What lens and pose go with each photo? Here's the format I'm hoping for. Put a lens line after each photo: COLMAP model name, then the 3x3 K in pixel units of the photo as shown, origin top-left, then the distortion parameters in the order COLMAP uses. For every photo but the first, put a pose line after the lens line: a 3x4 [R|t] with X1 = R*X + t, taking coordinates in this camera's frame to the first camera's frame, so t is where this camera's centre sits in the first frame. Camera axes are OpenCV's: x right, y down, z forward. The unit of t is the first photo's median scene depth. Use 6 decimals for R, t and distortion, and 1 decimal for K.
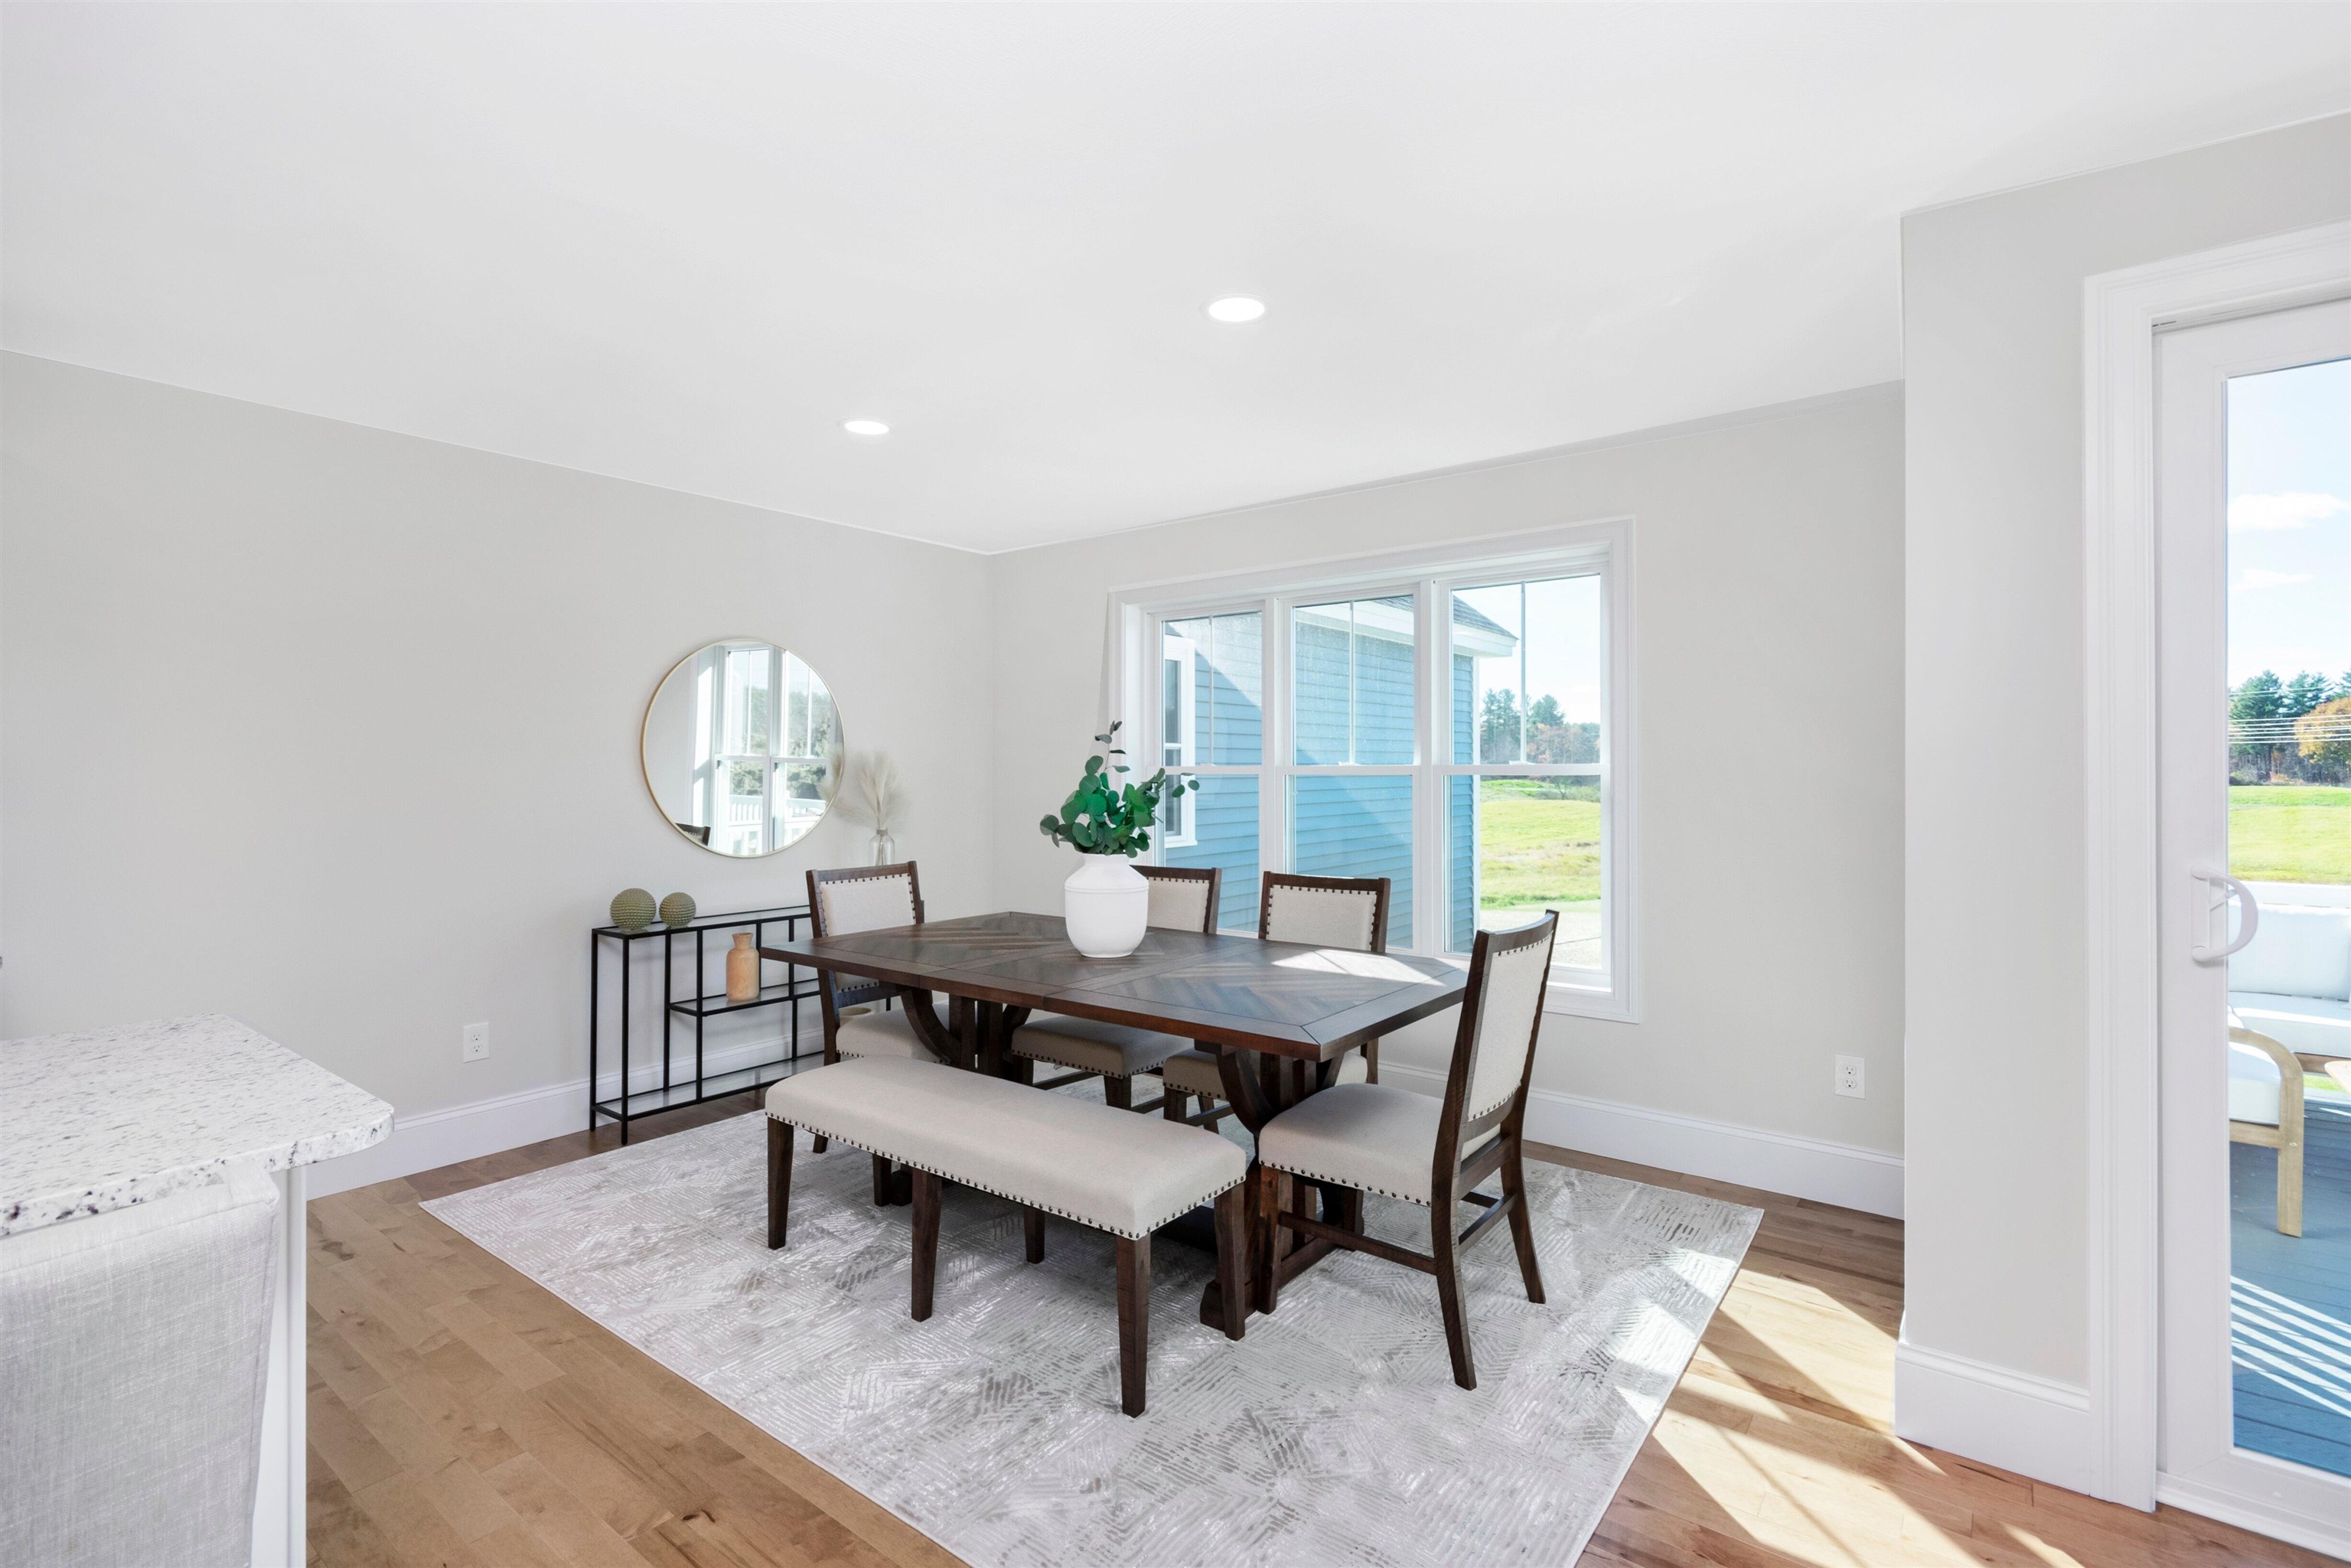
lens RADIAL K [[1057.5, 0, 1133.4], [0, 1057.5, 774.9], [0, 0, 1]] dist [0.016257, 0.000029]
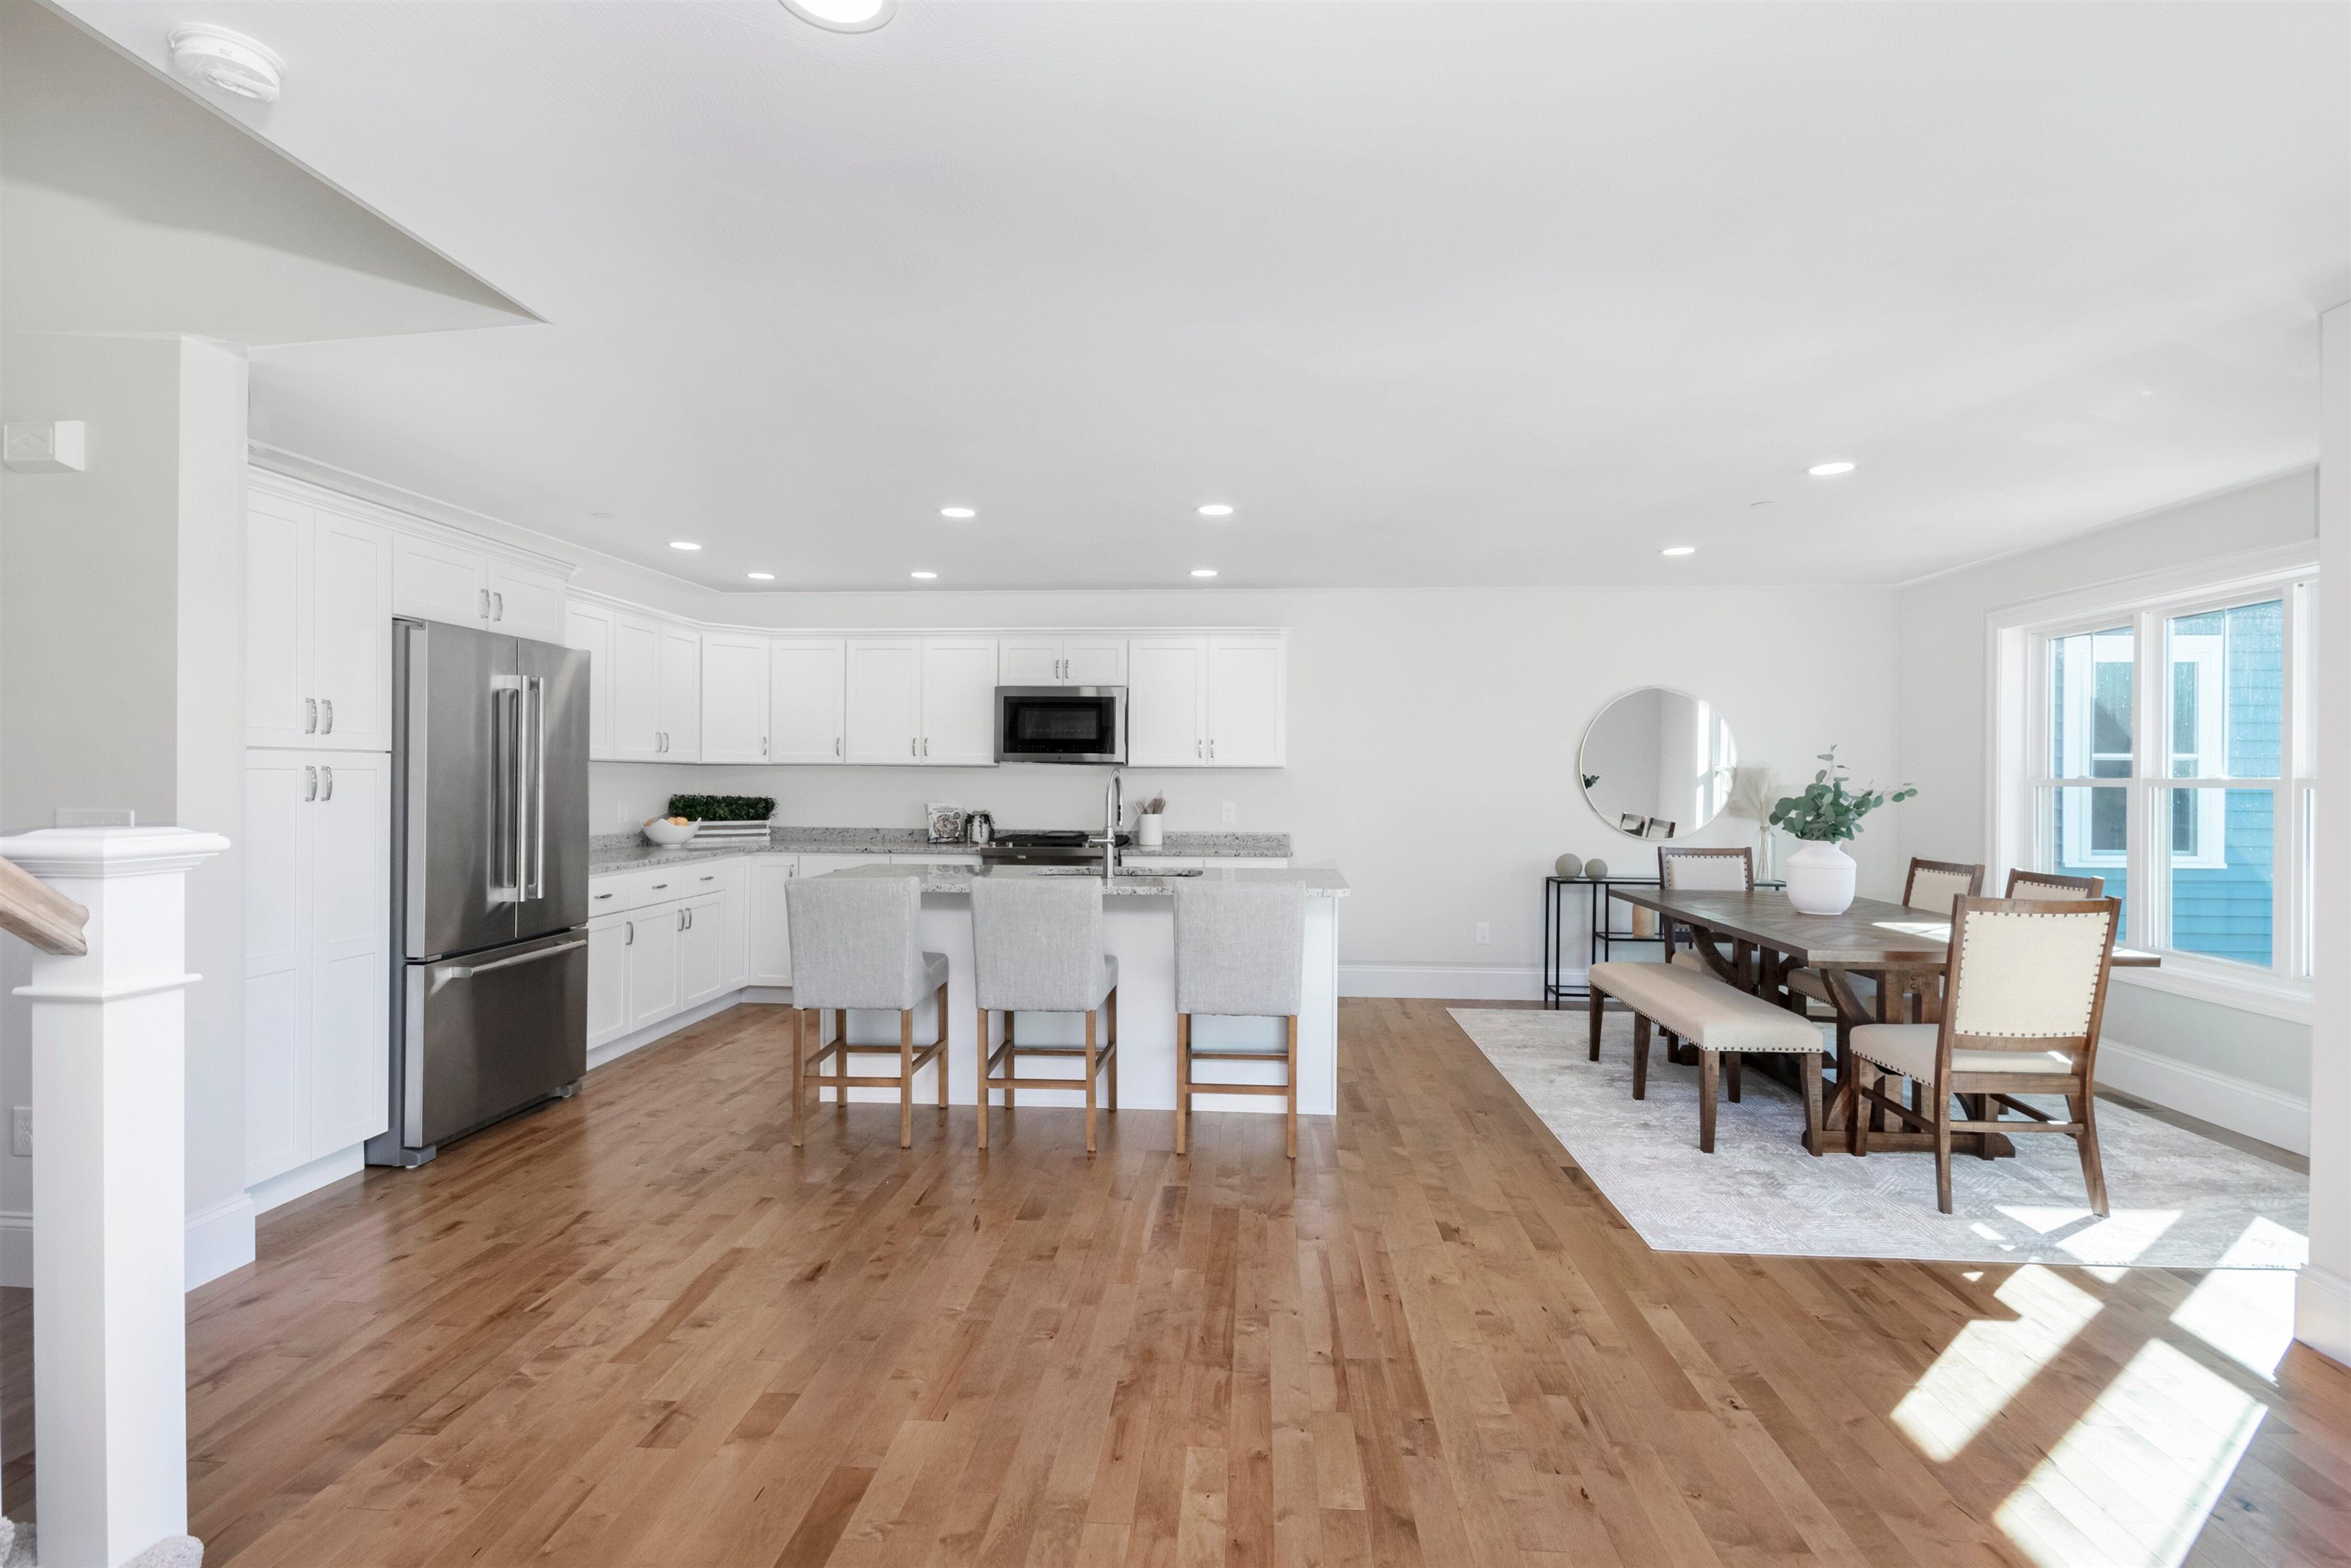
lens RADIAL K [[1066.4, 0, 1177.9], [0, 1066.4, 779.4], [0, 0, 1]] dist [0.003215, 0.000933]
pose [[0.561065, 0.006849, -0.827743, 0.624360], [-0.010799, 0.999941, 0.000954, 0.001801], [0.827701, 0.008404, 0.561106, -0.451805]]
